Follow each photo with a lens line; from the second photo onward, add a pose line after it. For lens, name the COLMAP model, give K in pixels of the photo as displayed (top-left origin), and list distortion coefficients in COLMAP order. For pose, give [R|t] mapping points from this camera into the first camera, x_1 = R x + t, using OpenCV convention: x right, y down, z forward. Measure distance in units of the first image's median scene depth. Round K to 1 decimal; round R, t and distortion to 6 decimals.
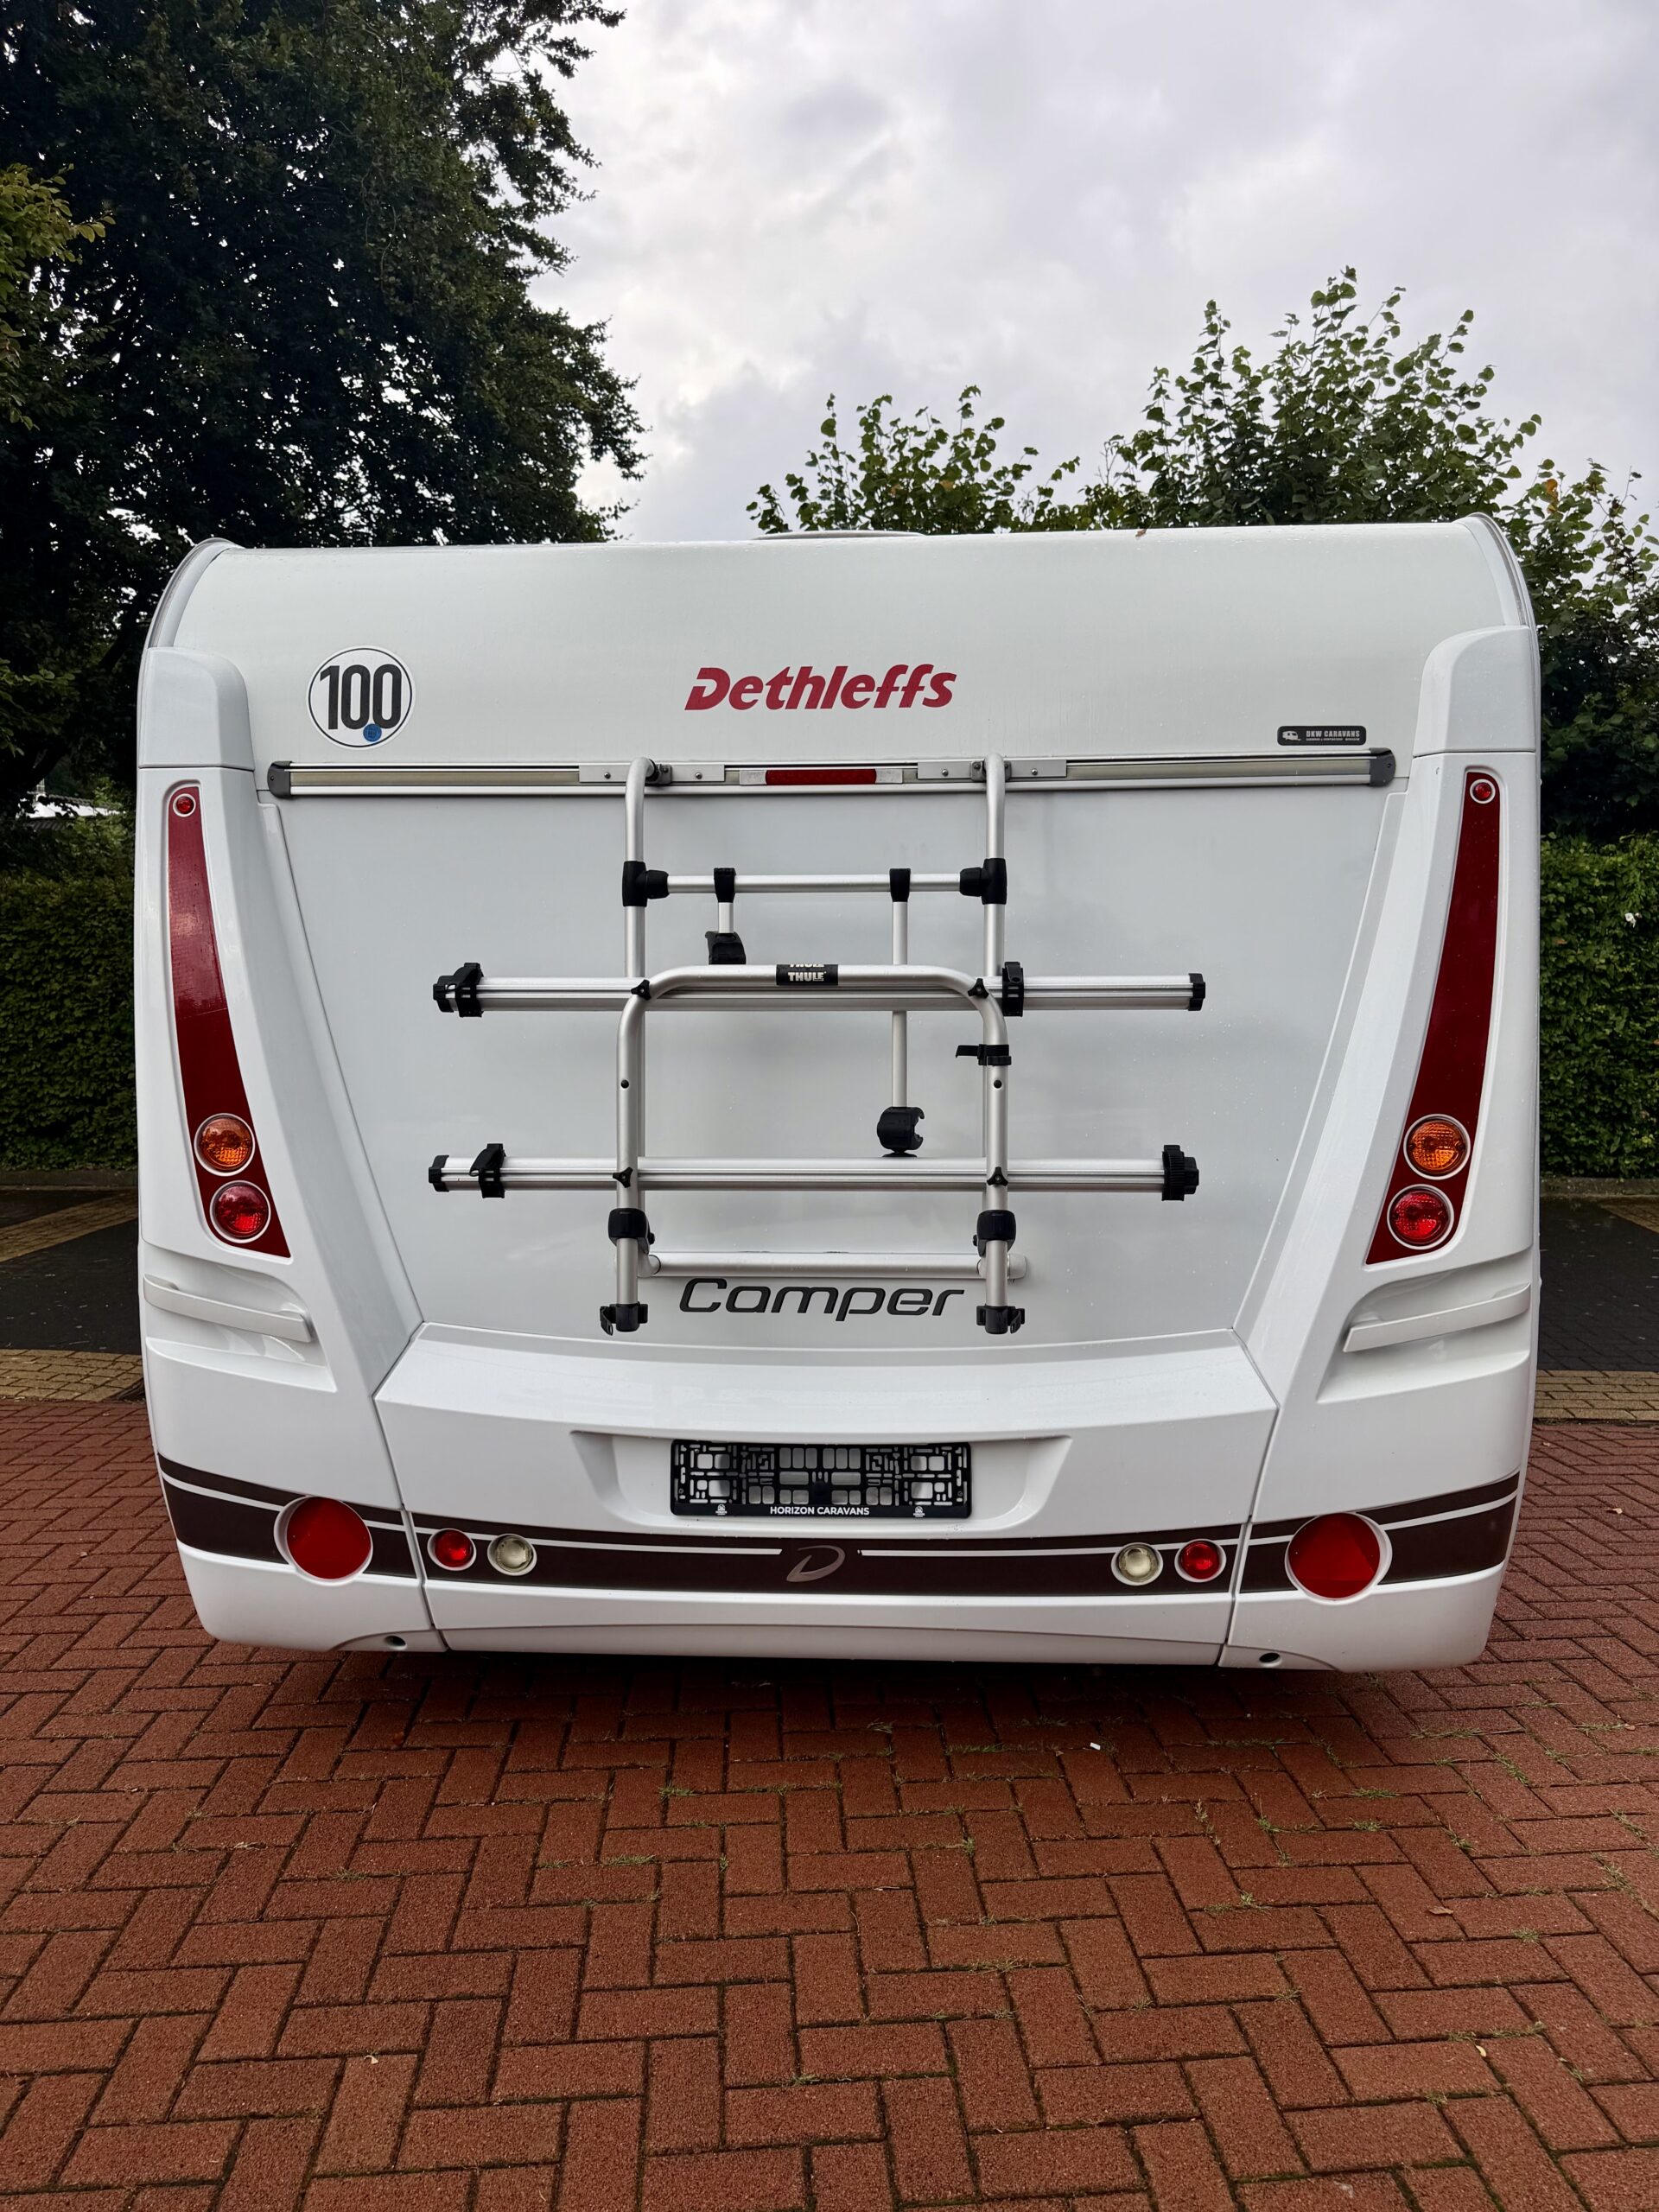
lens RADIAL K [[1586.8, 0, 831.0], [0, 1586.8, 1114.4], [0, 0, 1]] dist [0.030484, -0.032690]
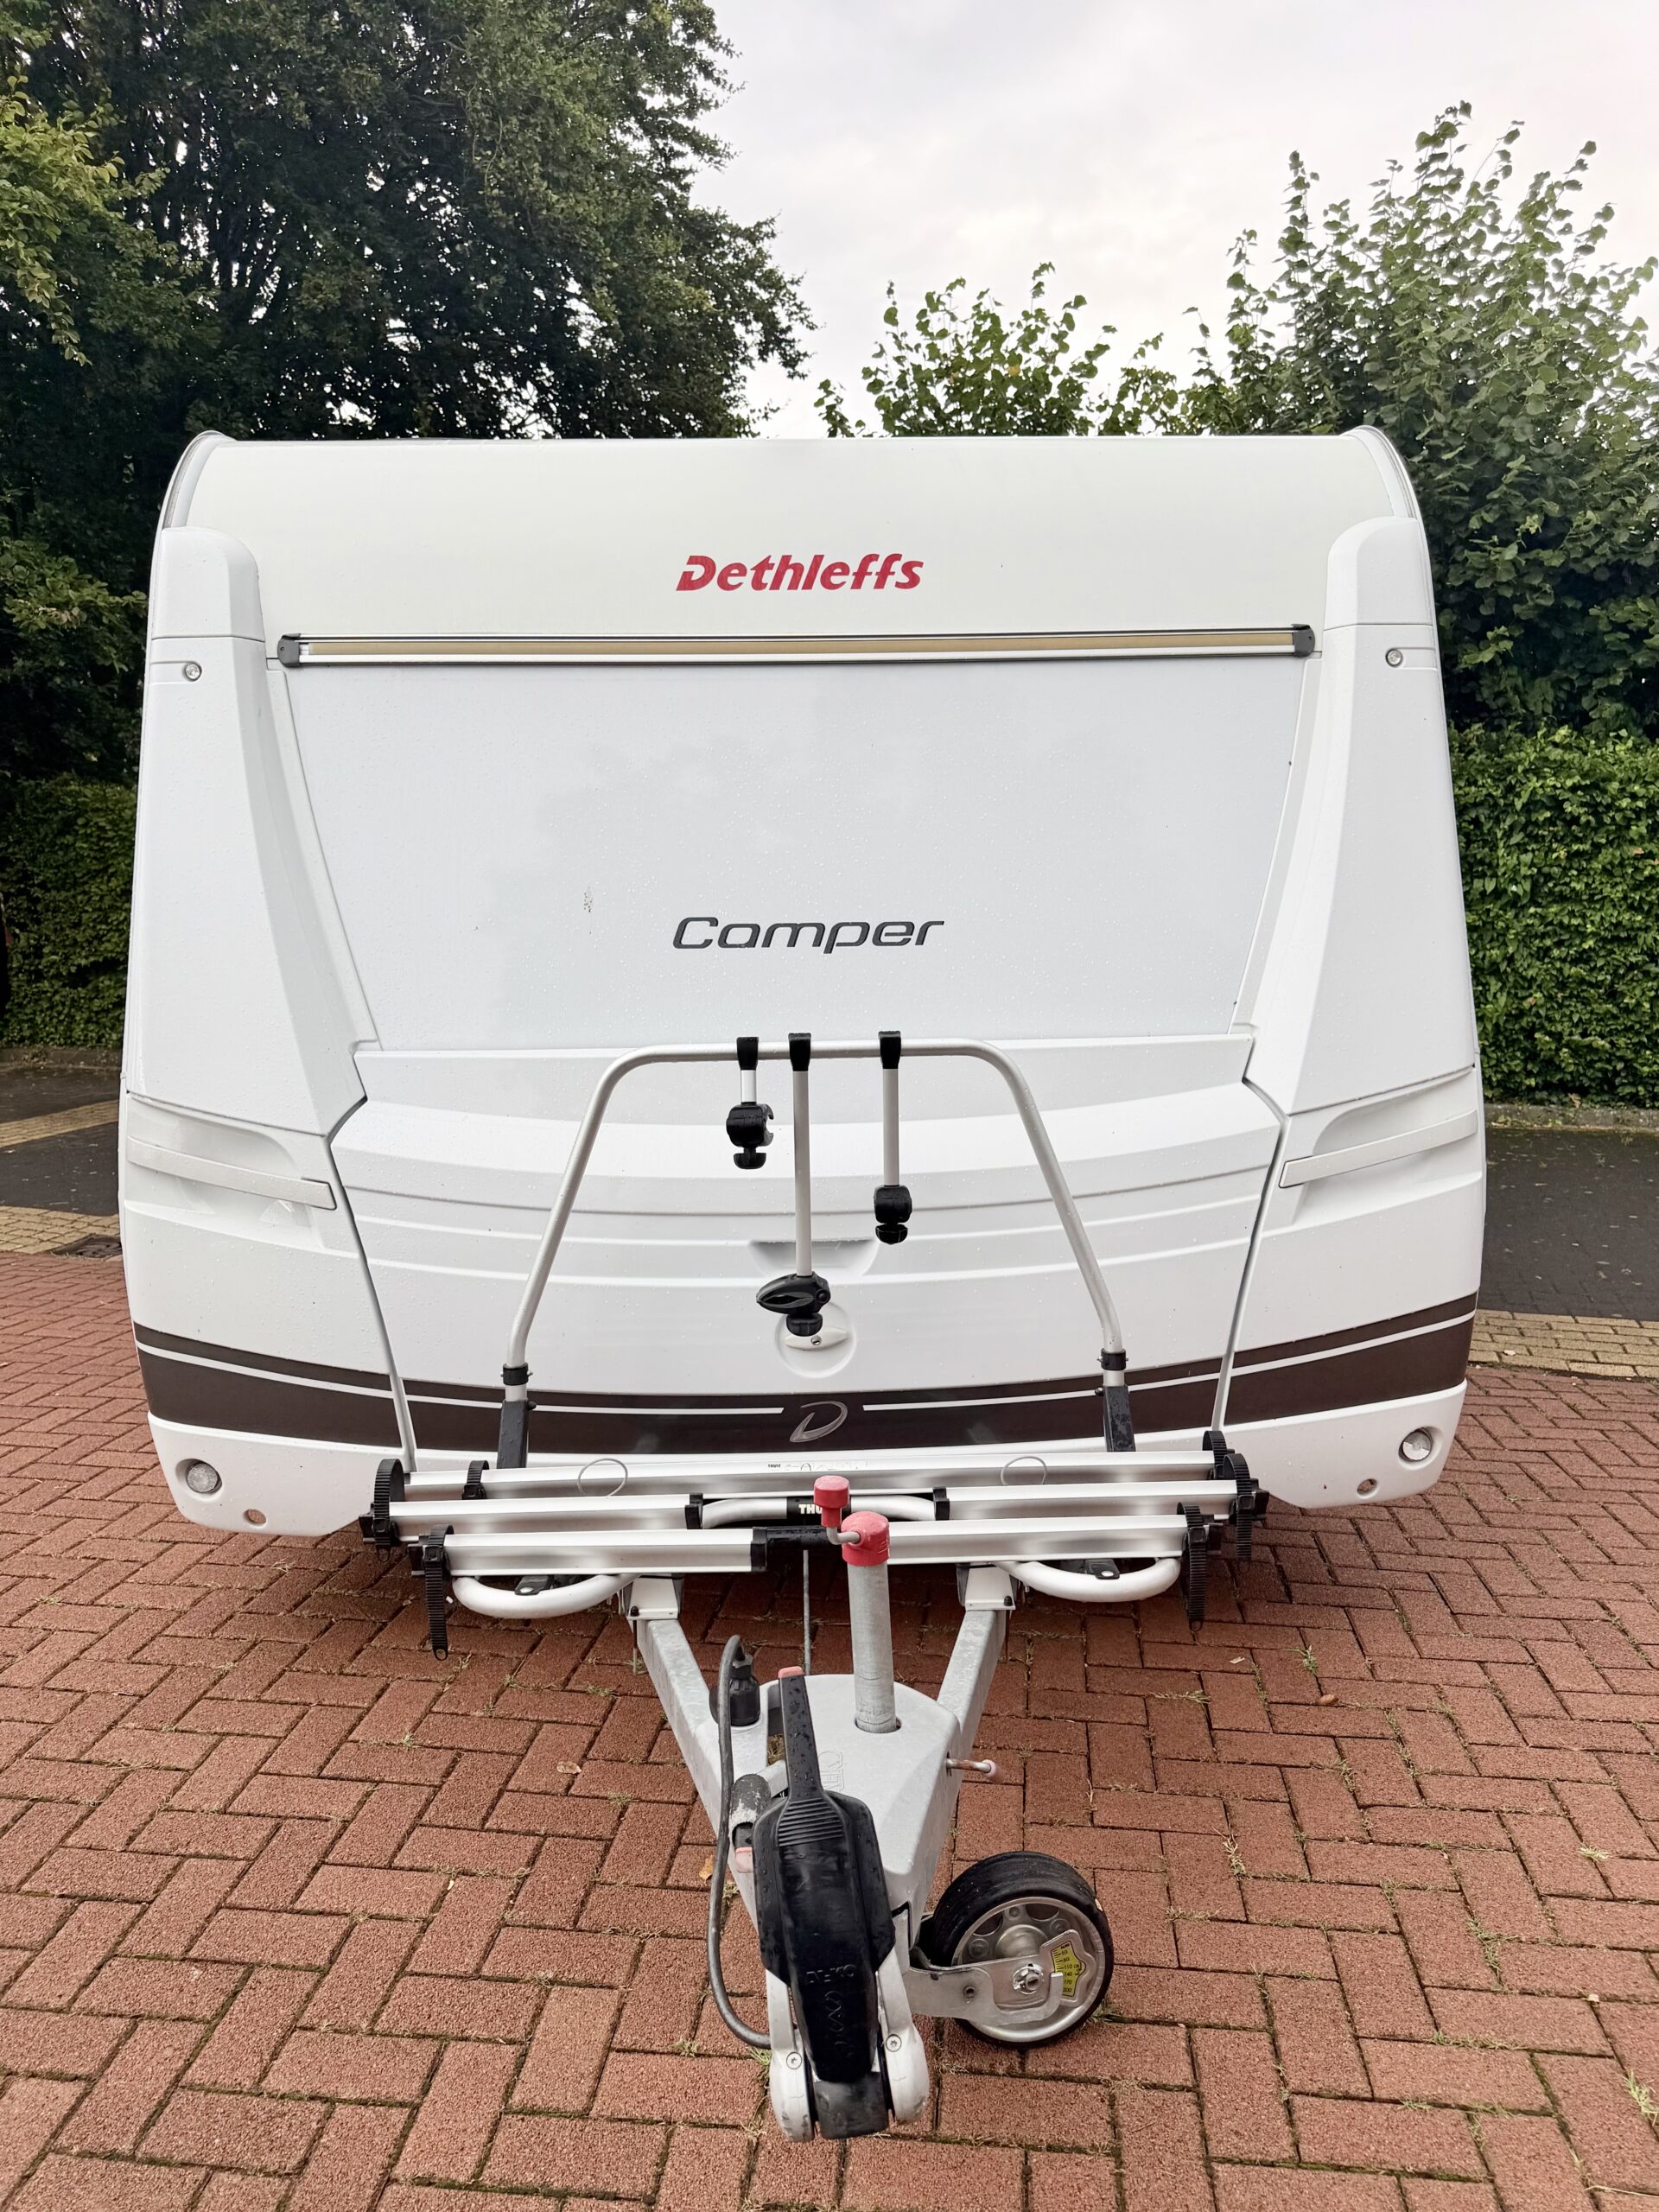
lens RADIAL K [[1586.8, 0, 825.0], [0, 1586.8, 1121.6], [0, 0, 1]] dist [0.030484, -0.032690]
pose [[0.980872, 0.037659, -0.190976, 0.163751], [-0.026200, 0.997721, 0.062177, 0.001390], [0.192882, -0.055984, 0.979624, 0.007091]]
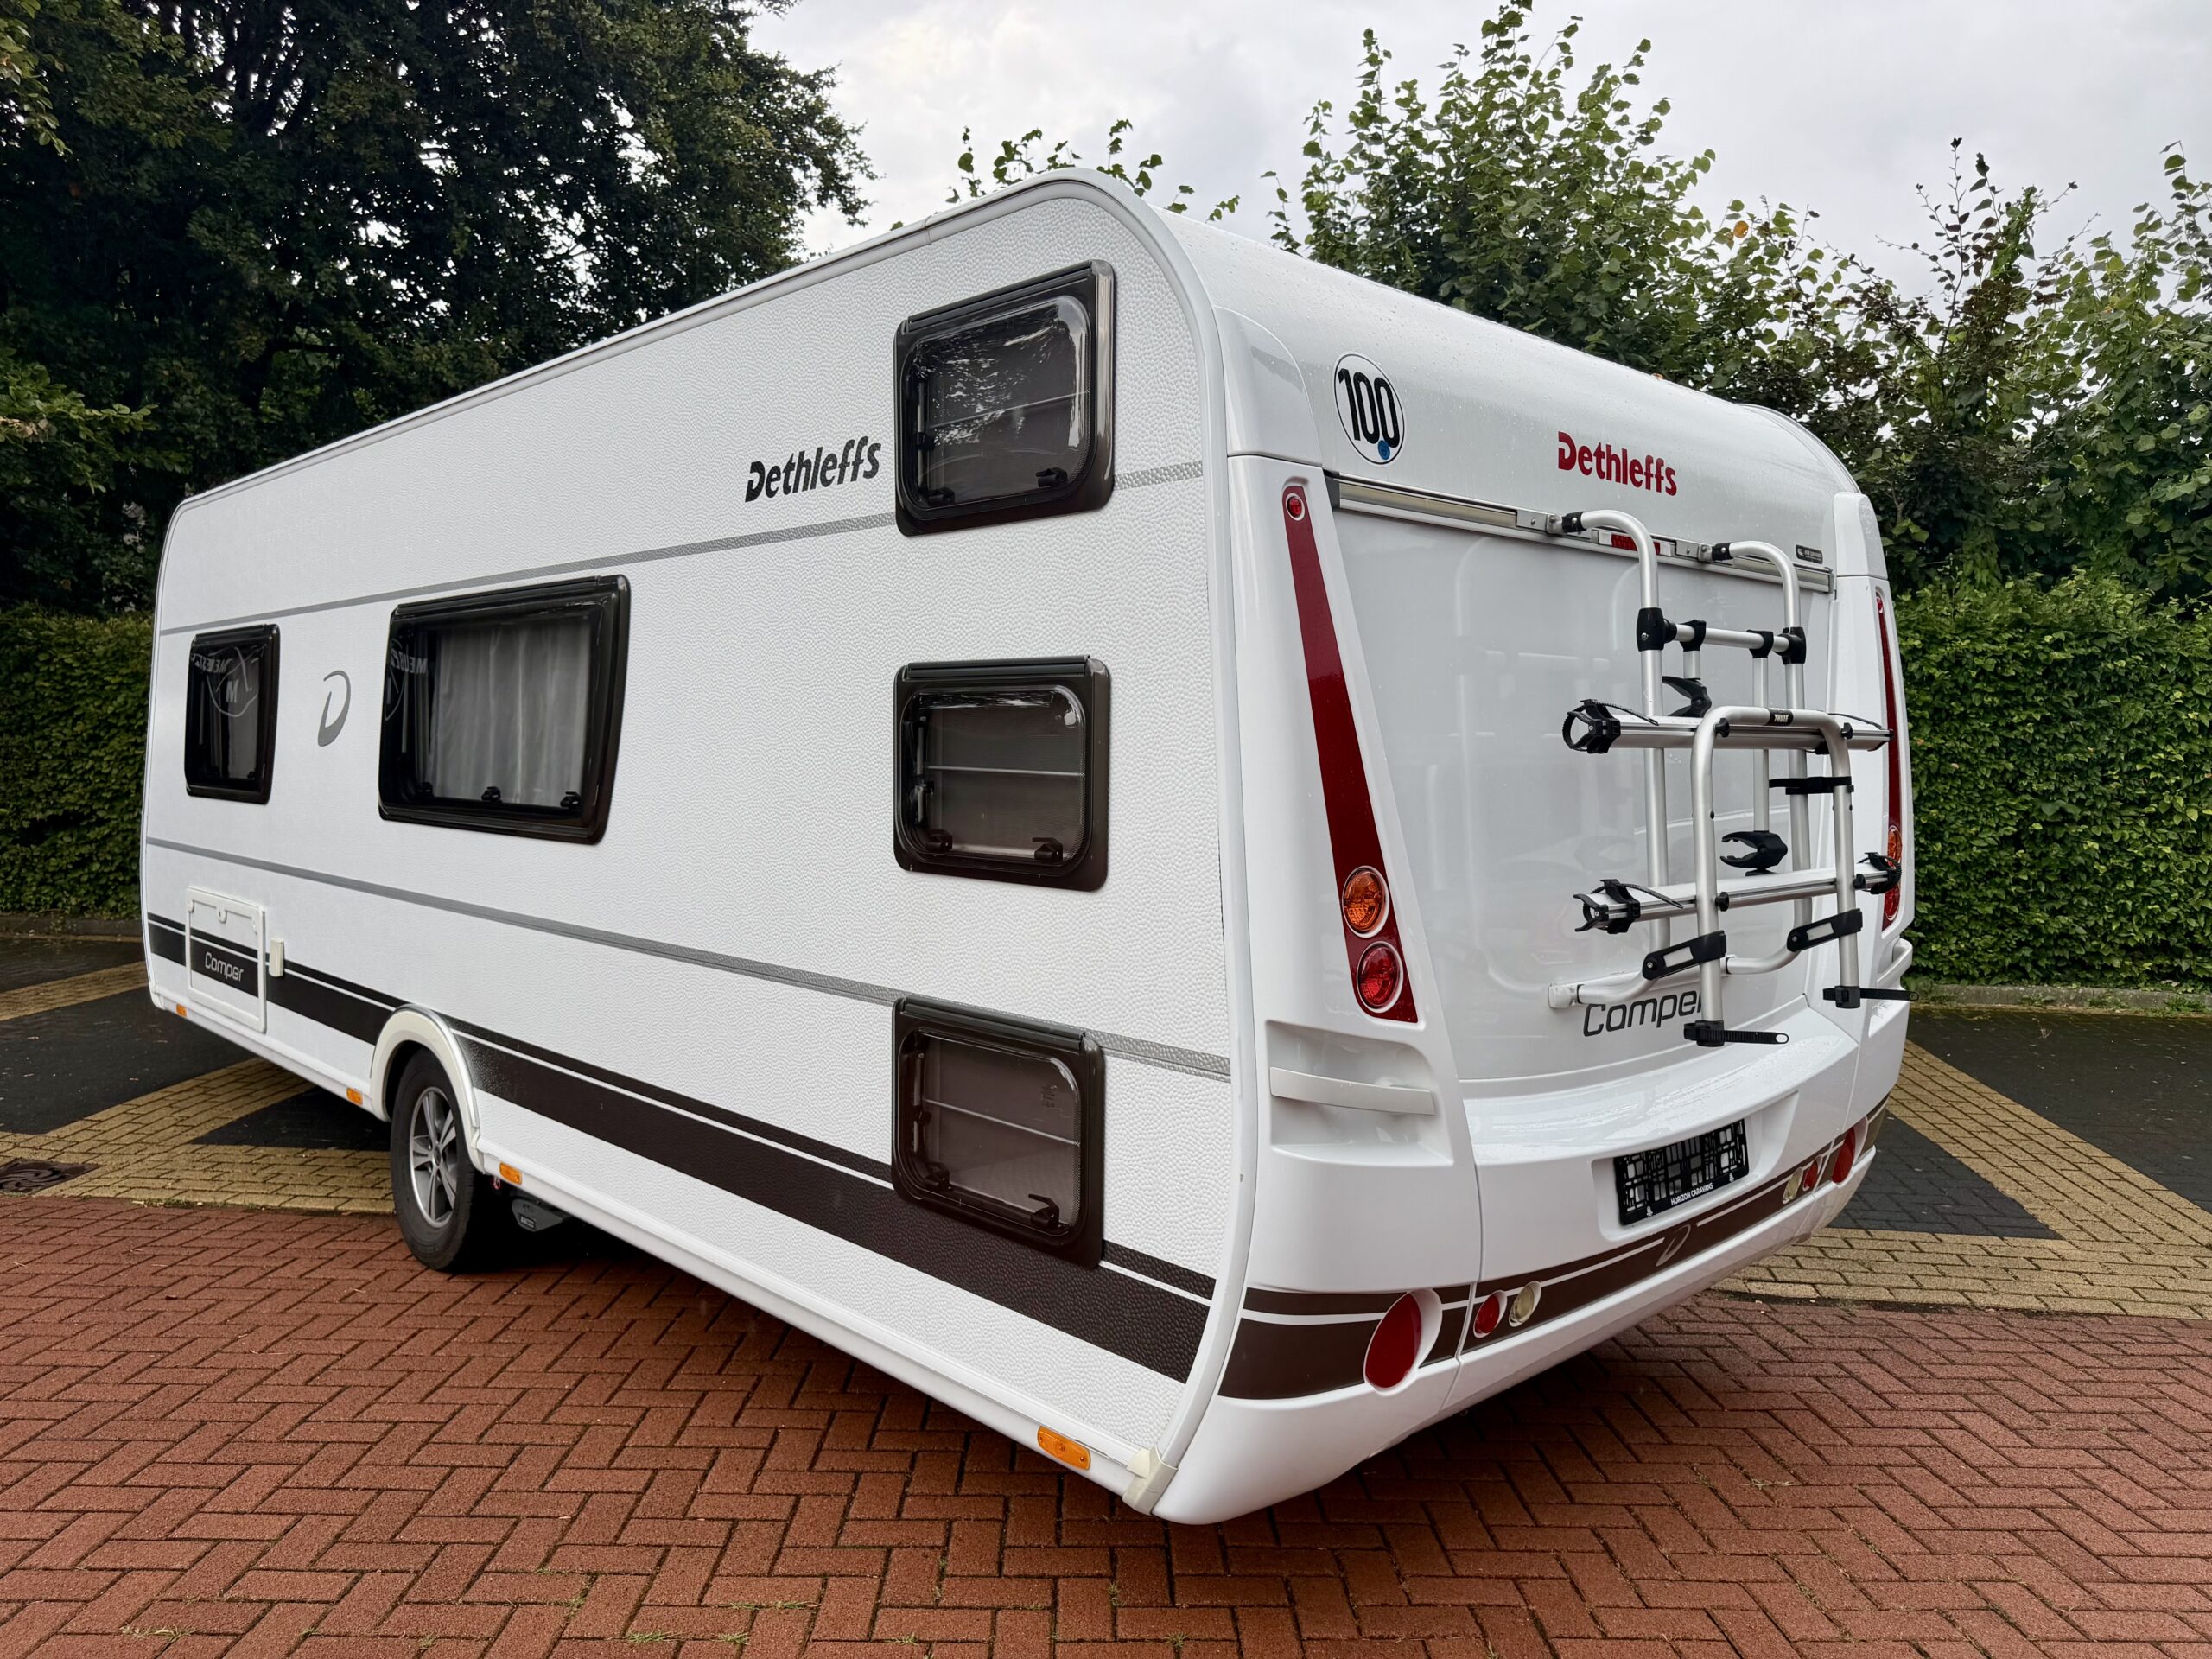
lens RADIAL K [[1586.8, 0, 1095.7], [0, 1586.8, 837.7], [0, 0, 1]] dist [0.030484, -0.032690]
pose [[0.998290, 0.025578, -0.052561, 0.135603], [-0.026698, 0.999429, -0.020719, -0.010879], [0.052001, 0.022087, 0.998403, 0.063560]]
